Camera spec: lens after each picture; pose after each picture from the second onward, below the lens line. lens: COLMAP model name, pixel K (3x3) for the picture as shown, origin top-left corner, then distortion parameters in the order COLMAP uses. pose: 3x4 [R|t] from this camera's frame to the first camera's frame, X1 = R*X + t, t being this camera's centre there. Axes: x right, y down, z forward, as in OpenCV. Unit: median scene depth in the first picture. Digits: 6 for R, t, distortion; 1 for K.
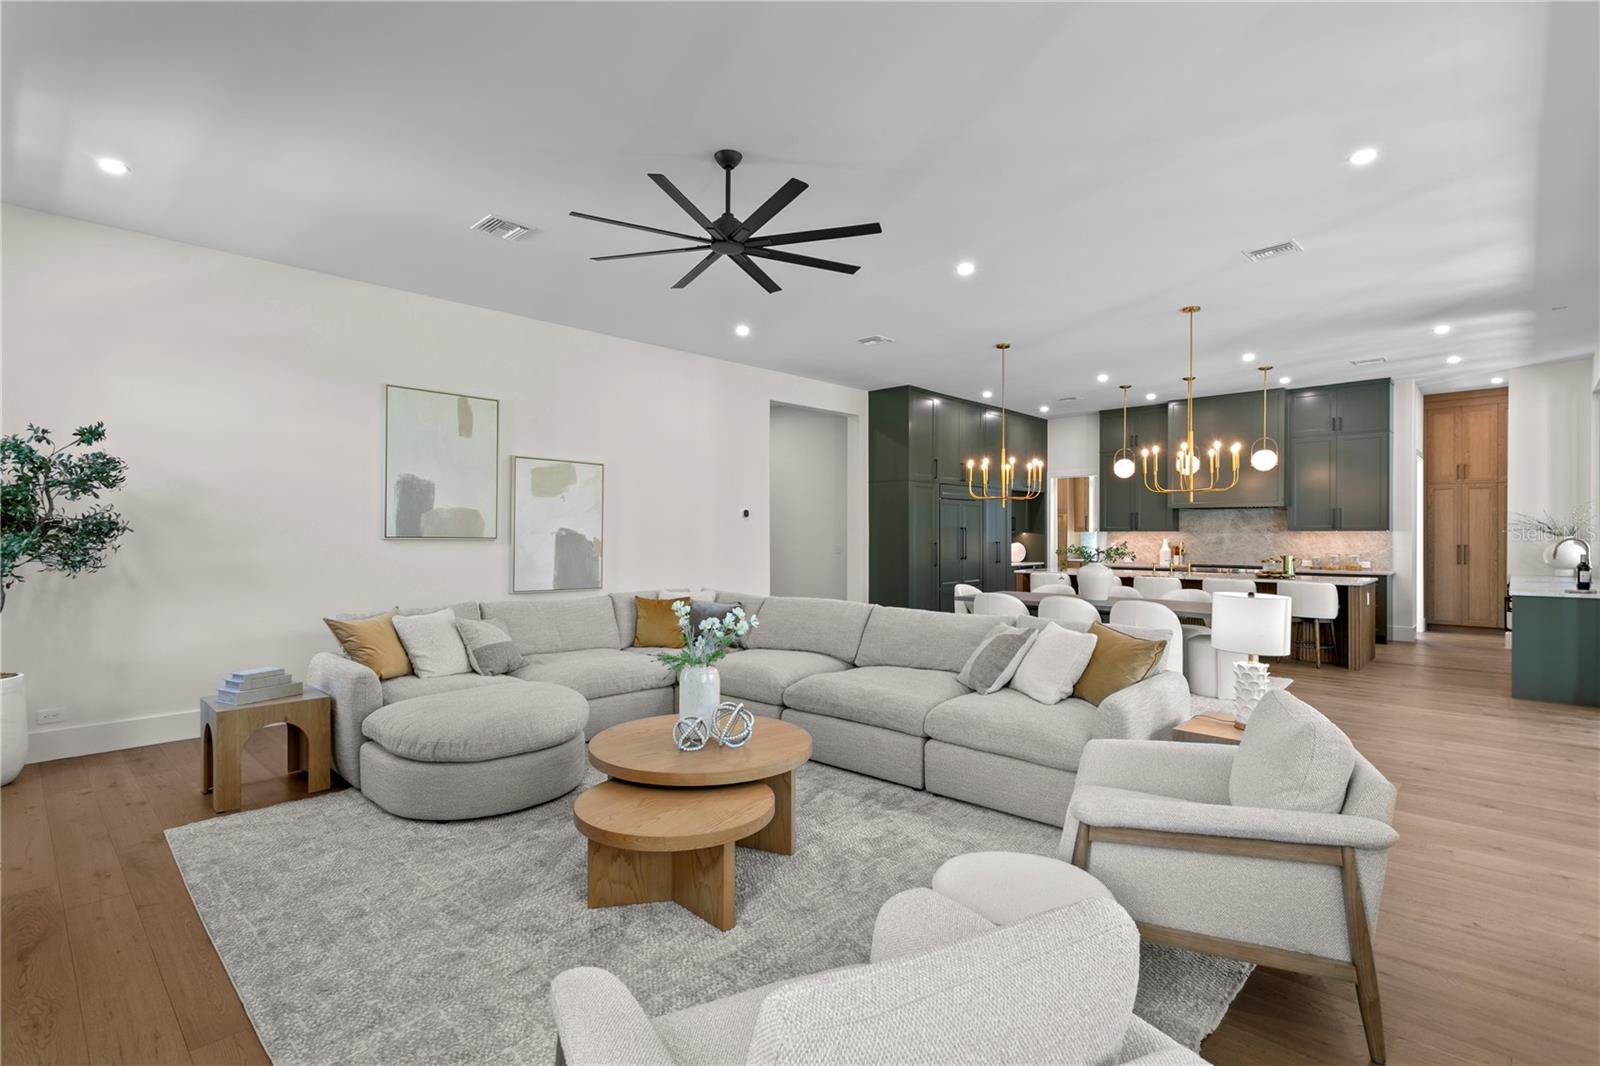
lens RADIAL K [[762.8, 0, 802.0], [0, 762.8, 539.5], [0, 0, 1]] dist [0.013099, 0.000990]
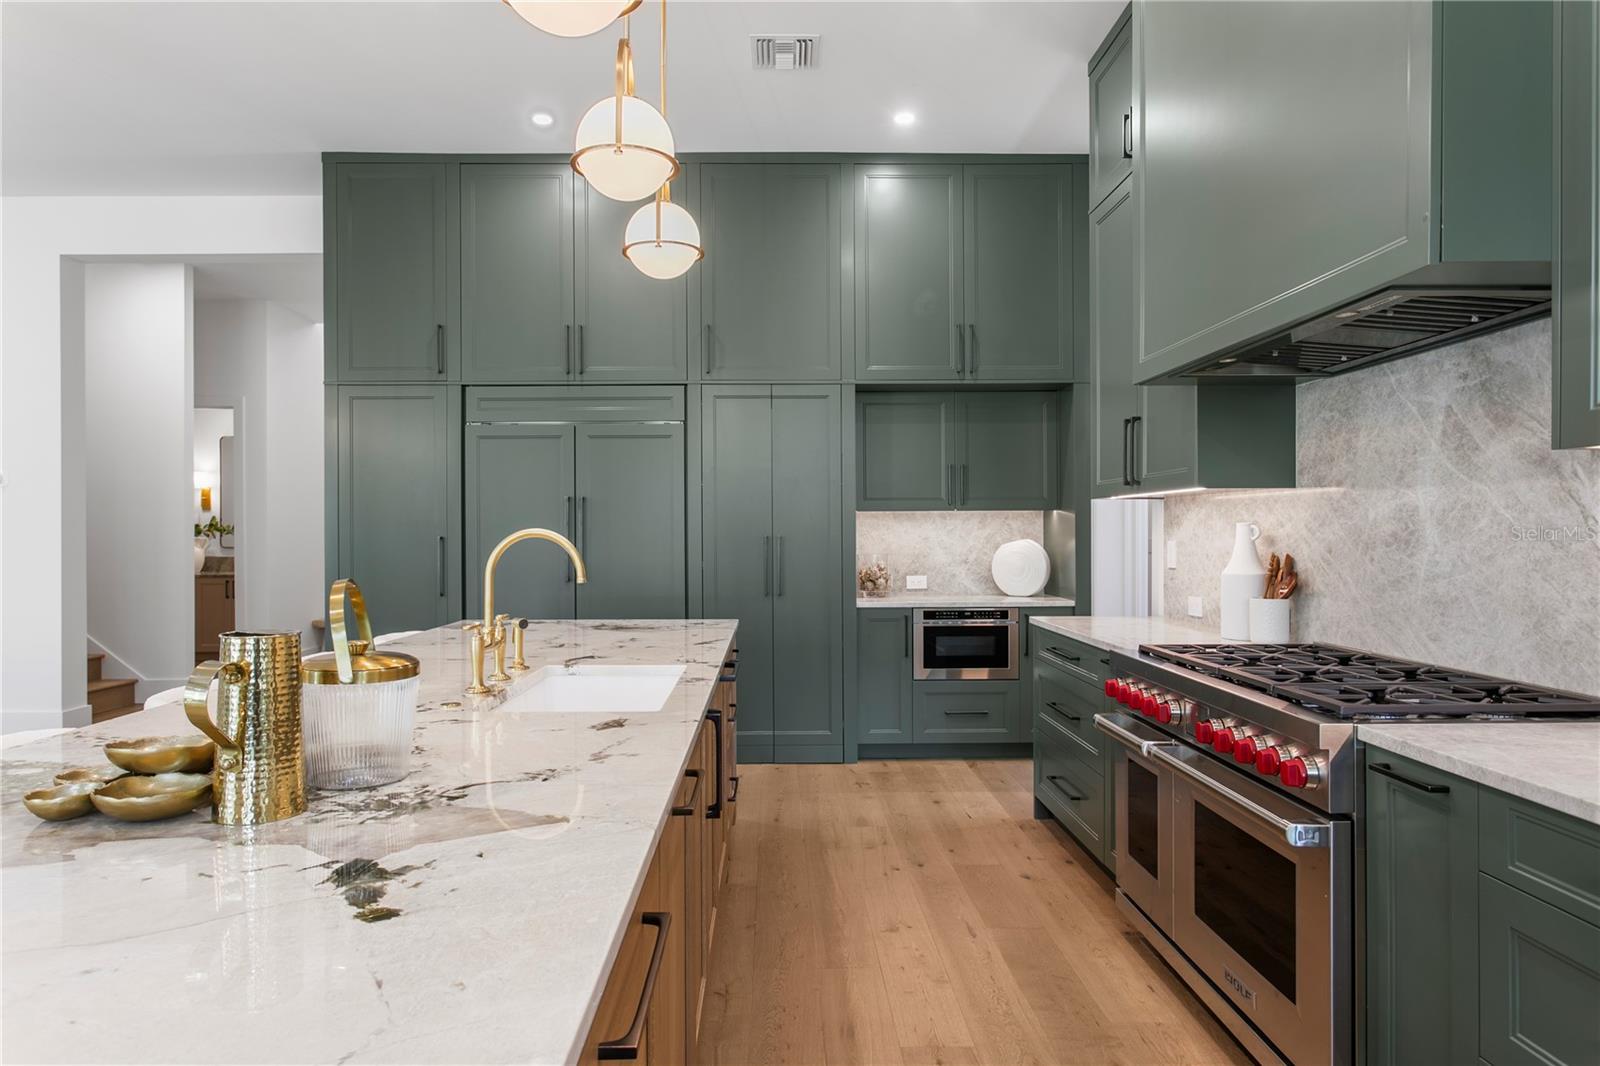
lens RADIAL K [[968.5, 0, 790.8], [0, 968.5, 531.1], [0, 0, 1]] dist [-0.000512, 0.000092]
pose [[0.697677, -0.000064, -0.716412, 0.642040], [-0.005884, 0.999966, -0.005819, 0.004779], [0.716388, 0.008276, 0.697653, 0.767285]]
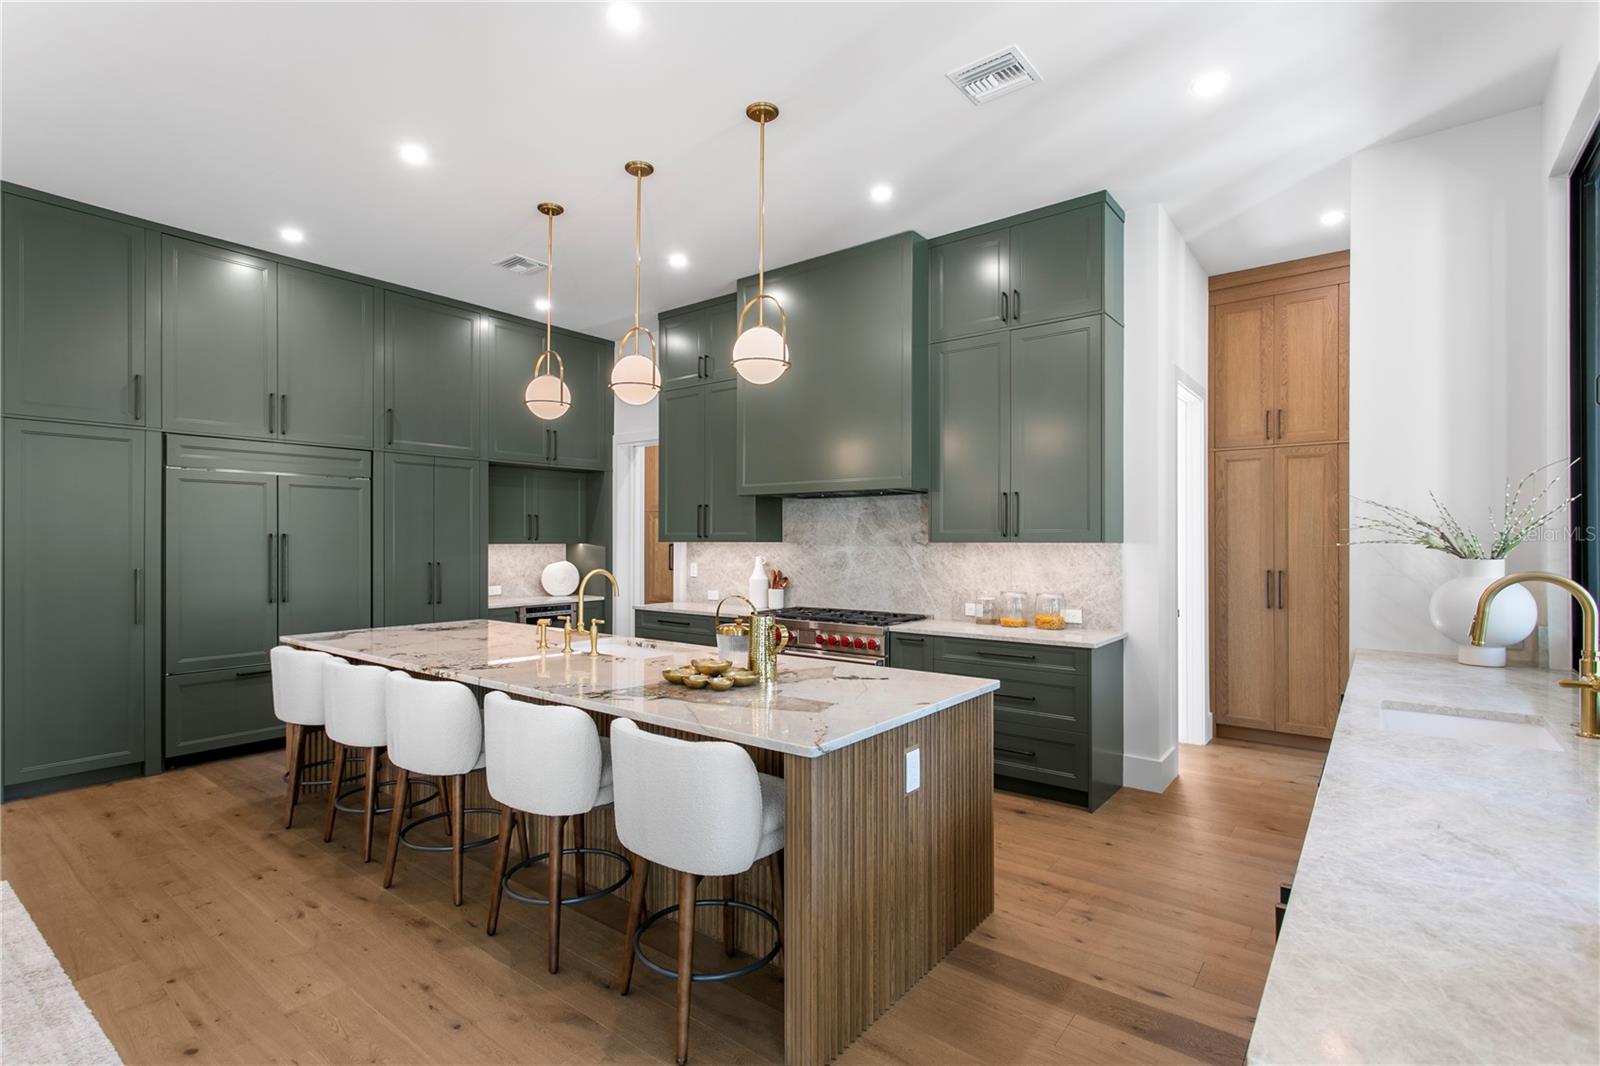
lens RADIAL K [[762.8, 0, 797.9], [0, 762.8, 533.4], [0, 0, 1]] dist [0.013099, 0.000990]
pose [[0.995785, 0.006641, 0.091474, 0.496171], [-0.004549, 0.999724, -0.023058, -0.004982], [-0.091602, 0.022544, 0.995540, 0.527603]]
